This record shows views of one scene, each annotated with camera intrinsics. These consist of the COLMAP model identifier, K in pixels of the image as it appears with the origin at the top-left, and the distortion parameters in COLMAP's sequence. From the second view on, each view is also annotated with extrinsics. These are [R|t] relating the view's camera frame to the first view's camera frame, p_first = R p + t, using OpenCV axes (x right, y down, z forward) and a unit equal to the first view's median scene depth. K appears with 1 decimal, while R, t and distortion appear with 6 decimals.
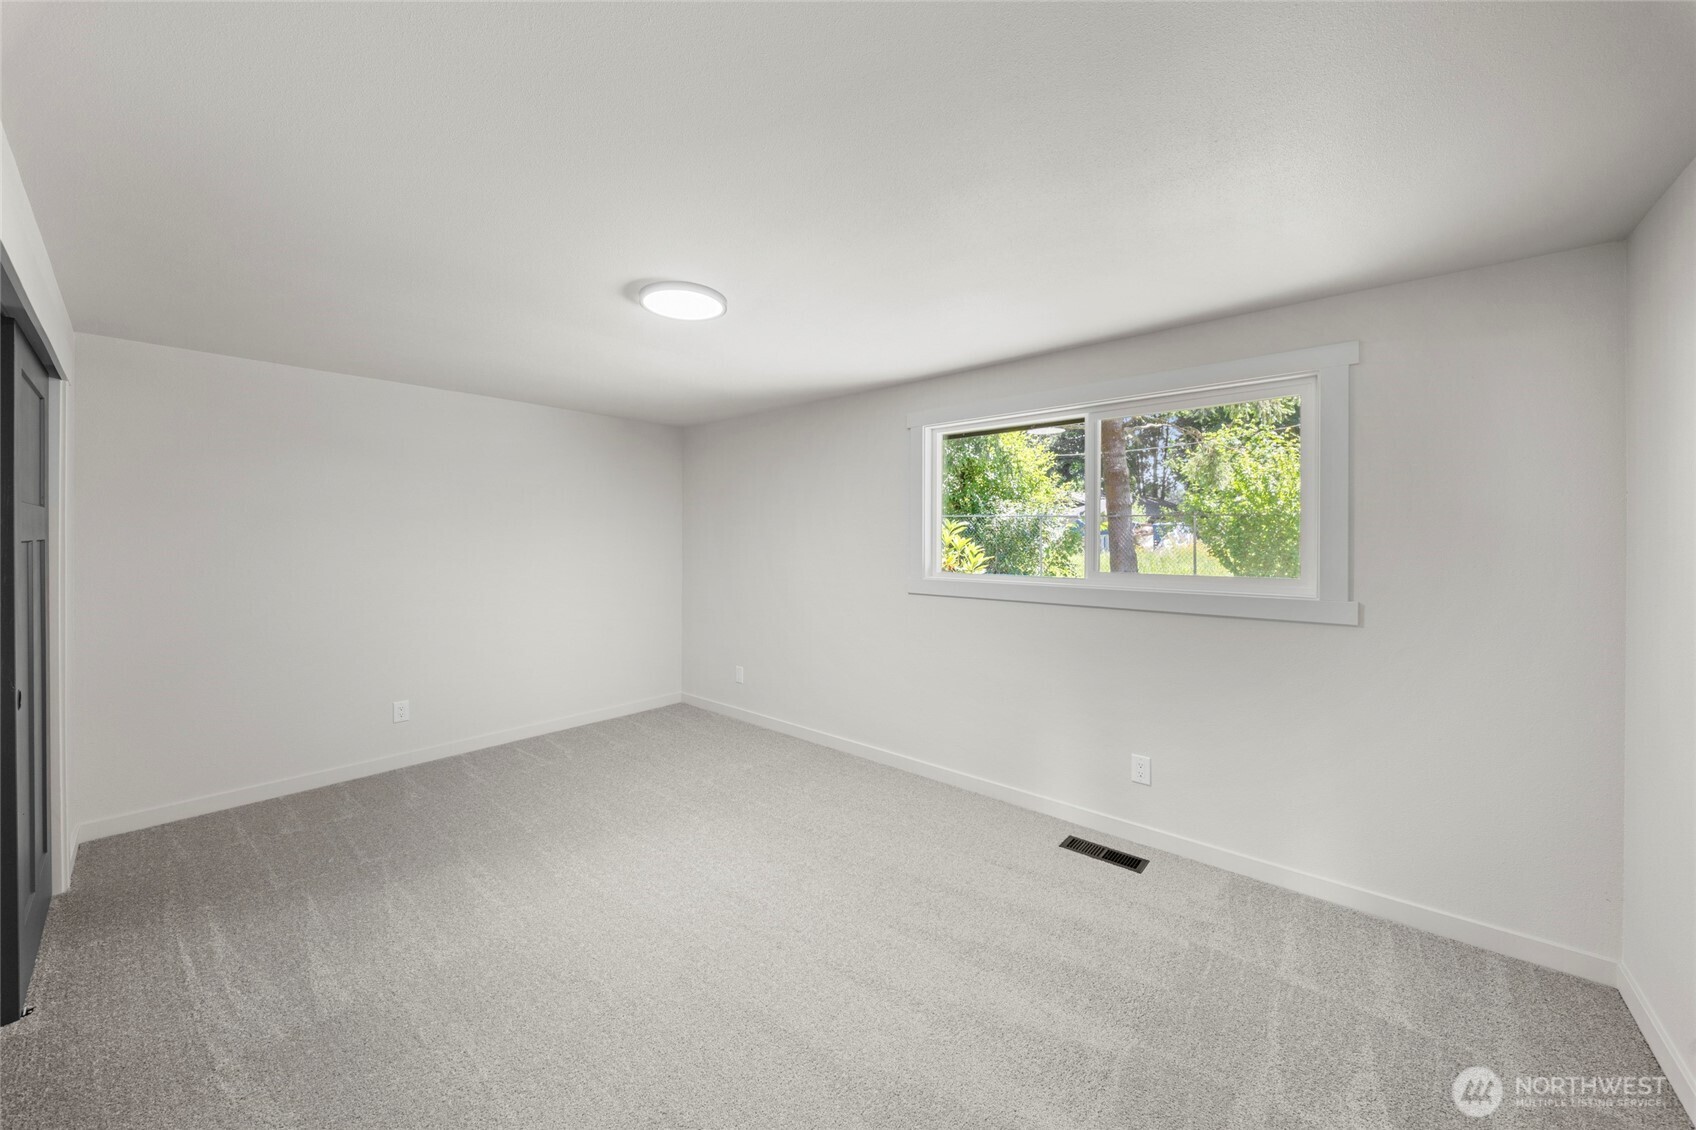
lens RADIAL K [[604.0, 0, 852.1], [0, 604.0, 561.4], [0, 0, 1]] dist [0.011724, -0.007829]
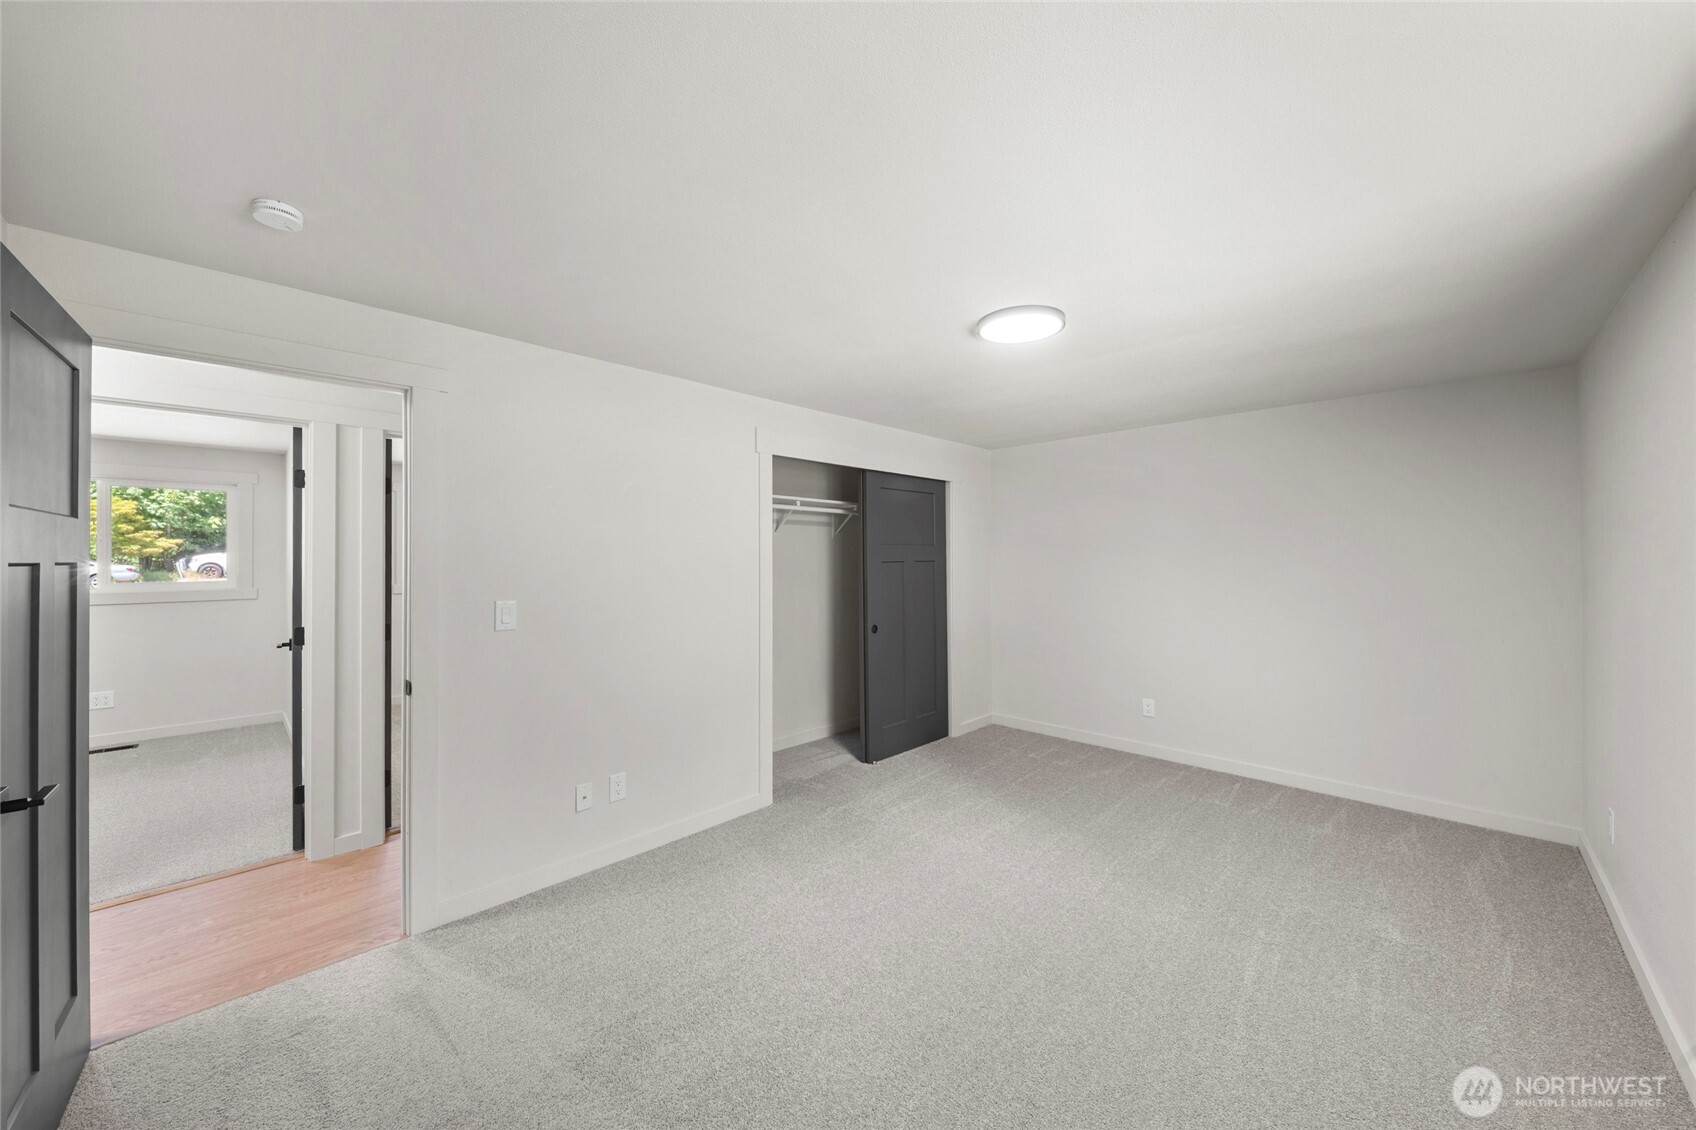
lens RADIAL K [[604.0, 0, 852.1], [0, 604.0, 561.4], [0, 0, 1]] dist [0.011724, -0.007829]
pose [[-0.070454, -0.014412, -0.997411, 0.507193], [-0.040669, 0.999106, -0.011564, 0.004141], [0.996686, 0.039749, -0.070977, 0.559758]]
